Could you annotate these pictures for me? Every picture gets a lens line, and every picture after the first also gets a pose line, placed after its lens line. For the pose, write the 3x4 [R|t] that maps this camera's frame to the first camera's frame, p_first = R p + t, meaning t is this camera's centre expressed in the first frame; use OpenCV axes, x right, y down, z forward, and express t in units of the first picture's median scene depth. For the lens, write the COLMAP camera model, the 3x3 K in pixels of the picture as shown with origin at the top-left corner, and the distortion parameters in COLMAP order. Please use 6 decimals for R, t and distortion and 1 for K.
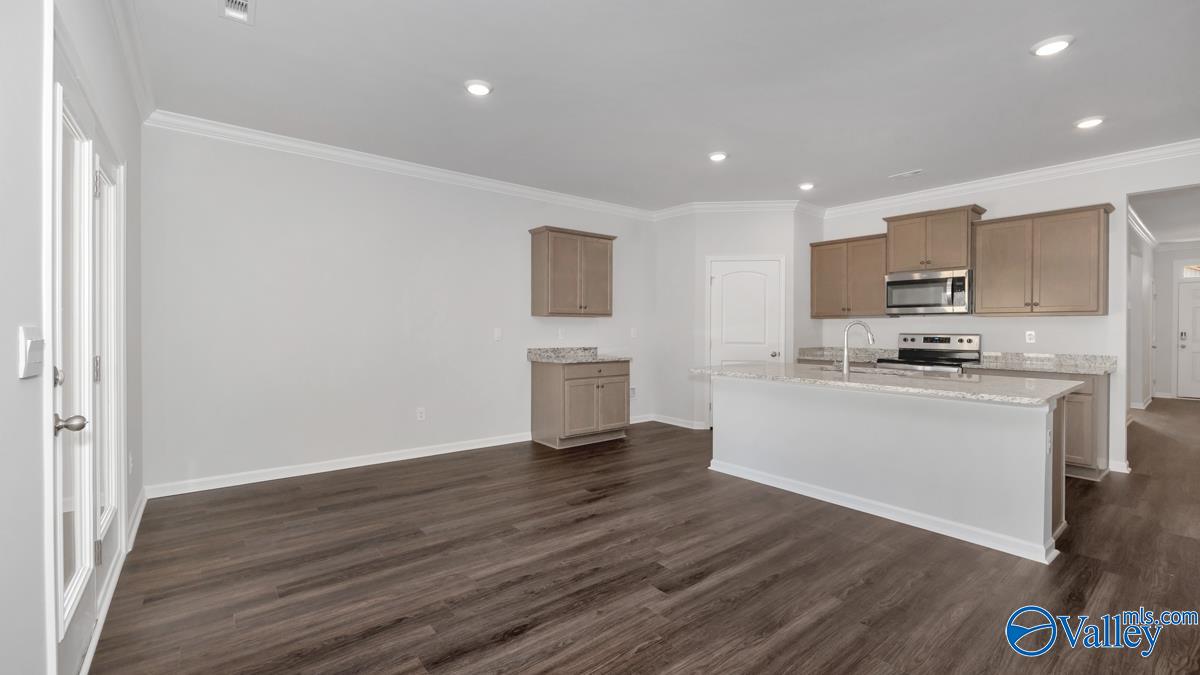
lens RADIAL K [[503.3, 0, 603.9], [0, 503.3, 331.9], [0, 0, 1]] dist [-0.000616, -0.000075]
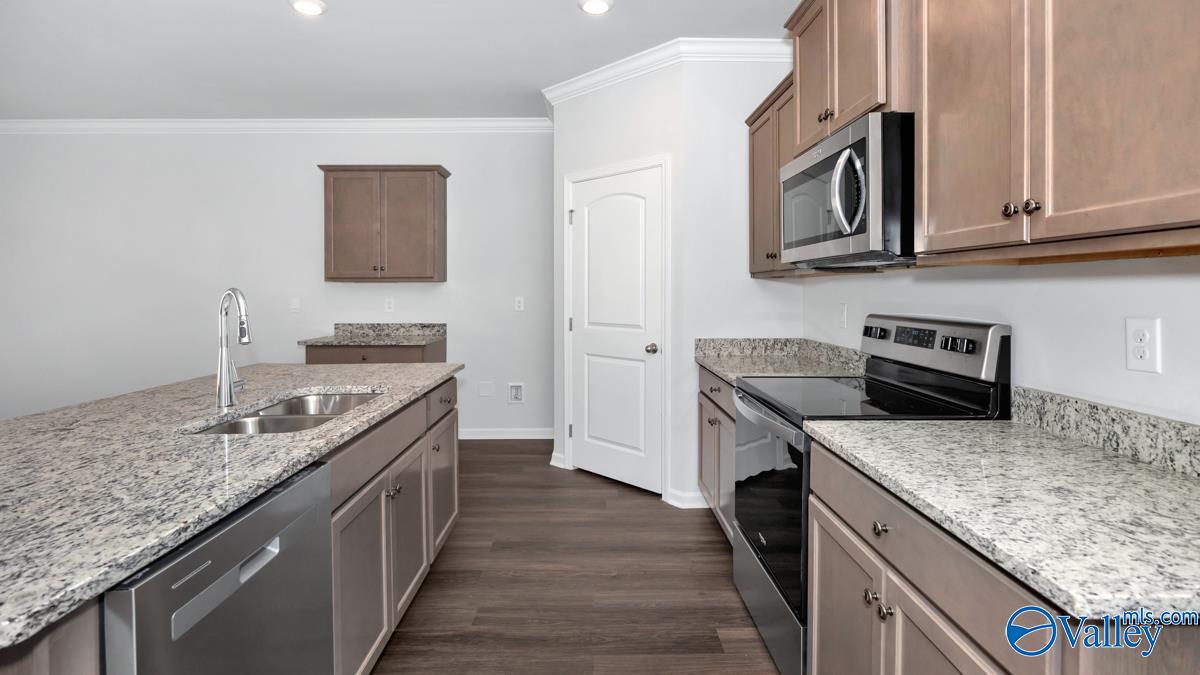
lens RADIAL K [[562.5, 0, 602.4], [0, 562.5, 294.3], [0, 0, 1]] dist [-0.011567, 0.000168]
pose [[0.785587, -0.000190, -0.618752, 0.740725], [-0.001704, 0.999995, -0.002471, -0.011285], [0.618749, 0.002996, 0.785583, 0.582605]]
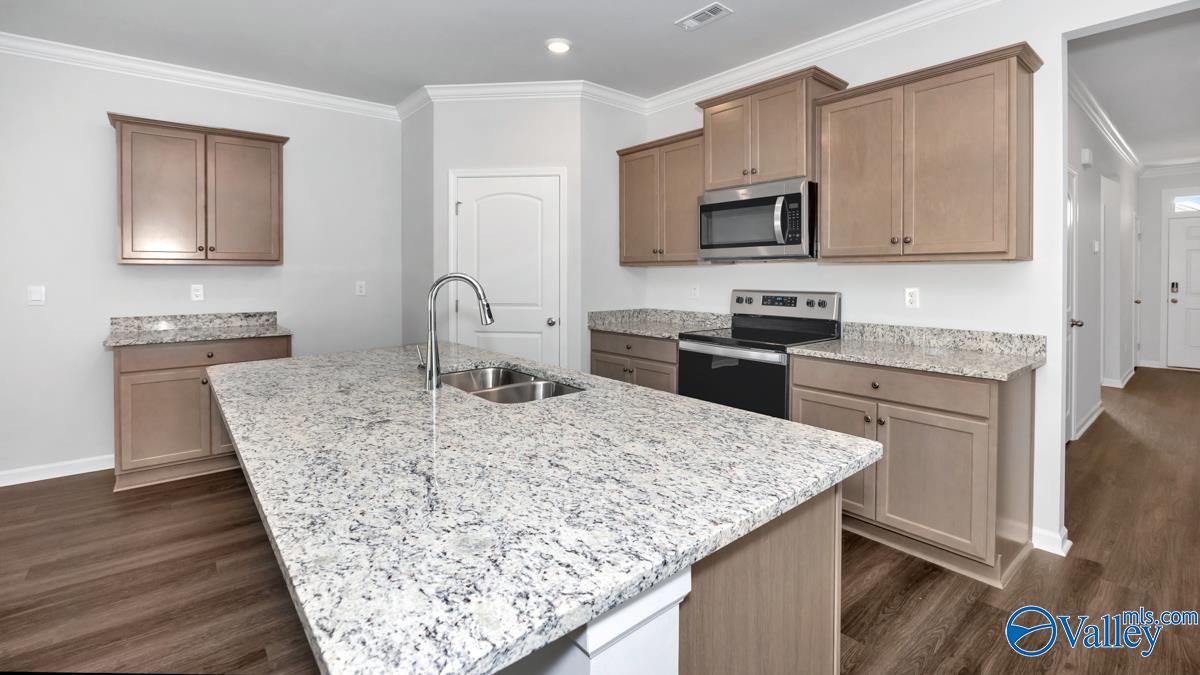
lens RADIAL K [[525.4, 0, 601.5], [0, 525.4, 280.3], [0, 0, 1]] dist [-0.014293, 0.000350]
pose [[0.999889, -0.003160, 0.014592, 0.443827], [0.003124, 0.999992, 0.002493, -0.011639], [-0.014600, -0.002447, 0.999890, 0.373795]]
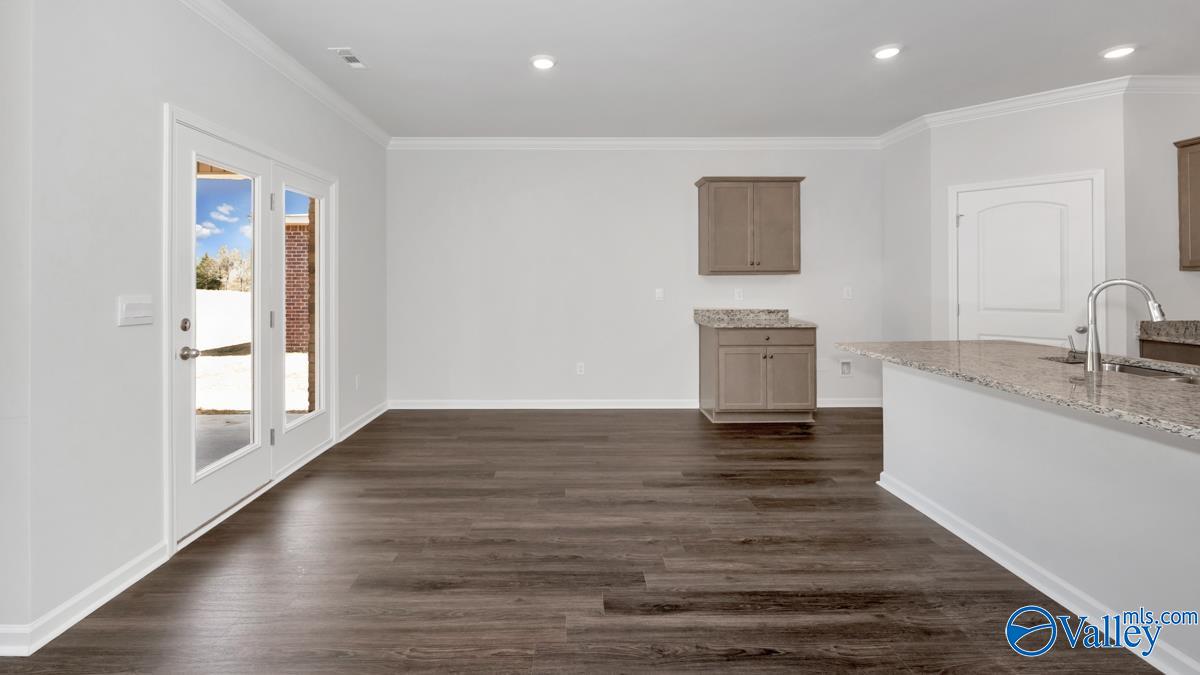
lens RADIAL K [[506.4, 0, 578.9], [0, 506.4, 279.9], [0, 0, 1]] dist [0.002506, 0.000080]
pose [[0.785448, -0.008157, -0.618874, 0.269605], [0.000018, 0.999913, -0.013156, -0.009921], [0.618928, 0.010323, 0.785380, 0.131128]]
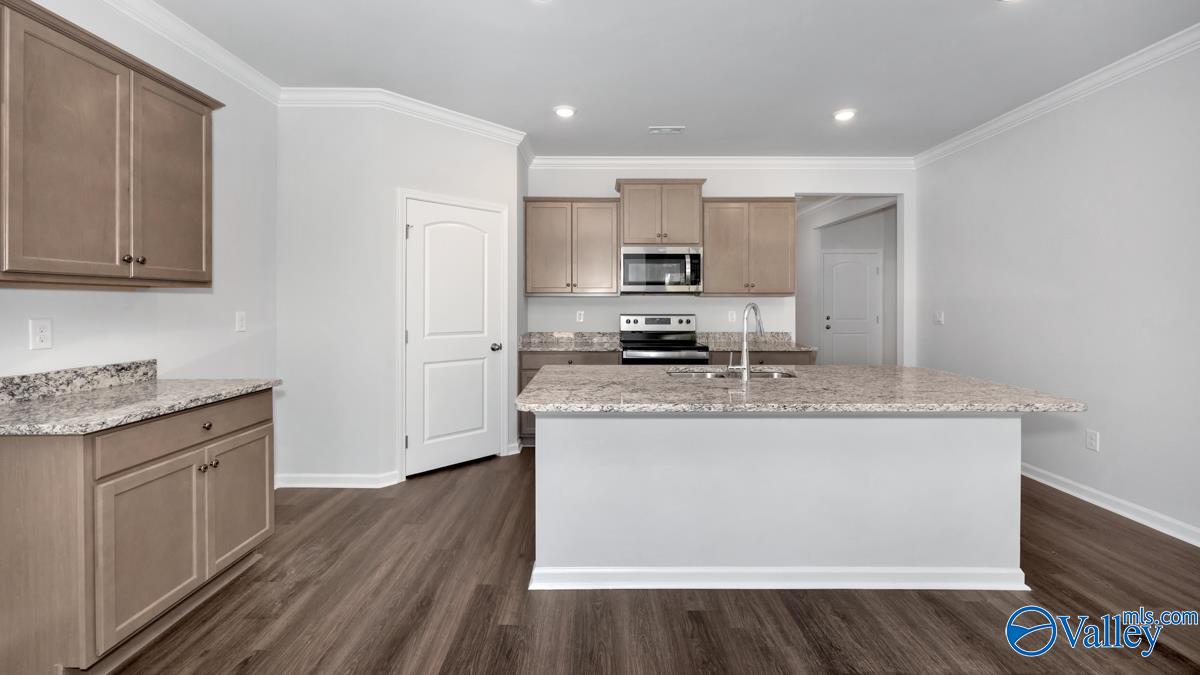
lens RADIAL K [[491.0, 0, 600.0], [0, 491.0, 307.6], [0, 0, 1]] dist [-0.002758, -0.000299]
pose [[0.627448, -0.007968, 0.778618, -0.111139], [0.007107, 0.999965, 0.004506, -0.013872], [-0.778626, 0.002706, 0.627482, 0.523278]]
